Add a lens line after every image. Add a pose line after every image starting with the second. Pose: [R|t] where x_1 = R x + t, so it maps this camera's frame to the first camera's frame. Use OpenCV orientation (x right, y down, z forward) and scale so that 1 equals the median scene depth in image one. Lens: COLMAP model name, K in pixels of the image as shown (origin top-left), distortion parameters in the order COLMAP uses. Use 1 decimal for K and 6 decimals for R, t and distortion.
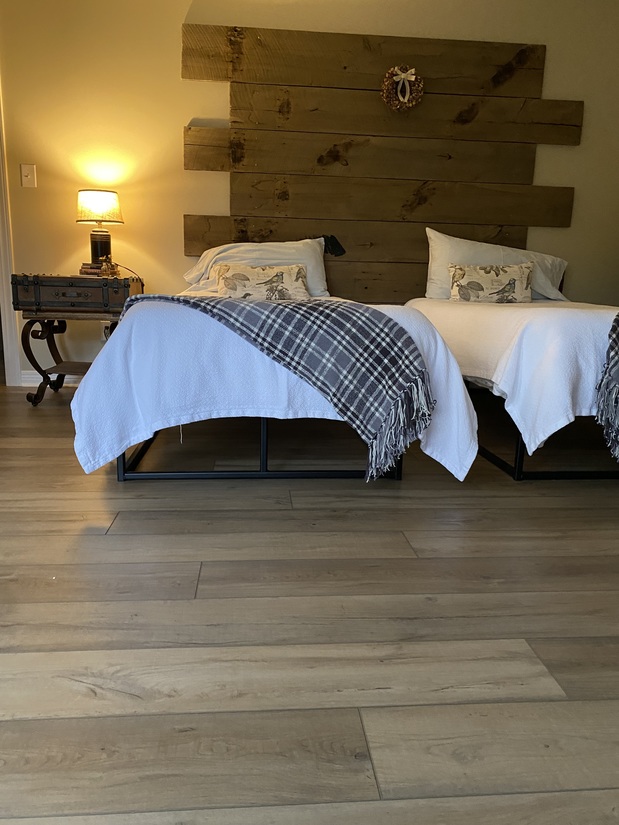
lens RADIAL K [[640.6, 0, 312.5], [0, 640.6, 414.2], [0, 0, 1]] dist [0.017078, 0.012727]
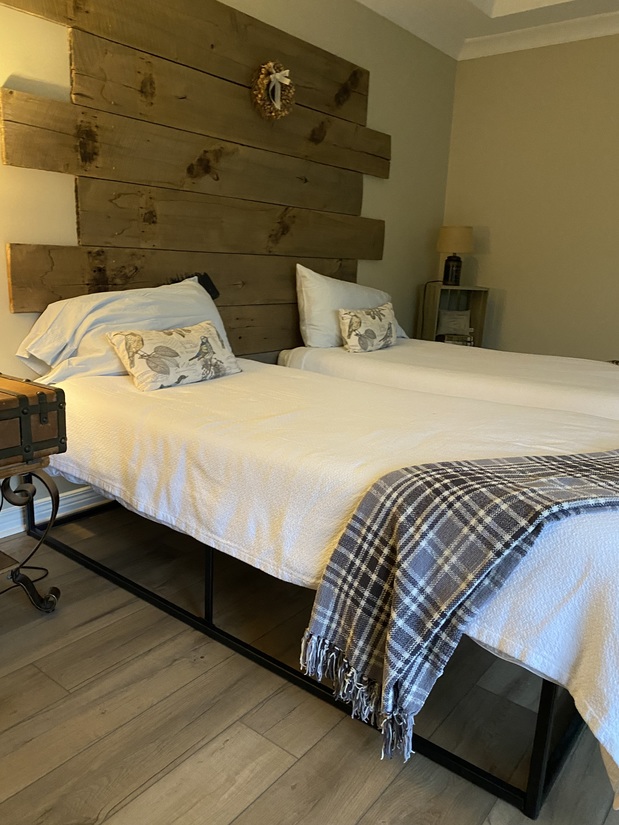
lens RADIAL K [[640.6, 0, 309.7], [0, 640.6, 410.5], [0, 0, 1]] dist [0.017078, 0.012727]
pose [[0.695193, -0.160325, 0.700716, -0.442862], [0.118461, 0.987034, 0.108308, -0.192709], [-0.708995, 0.007713, 0.705171, 0.401738]]
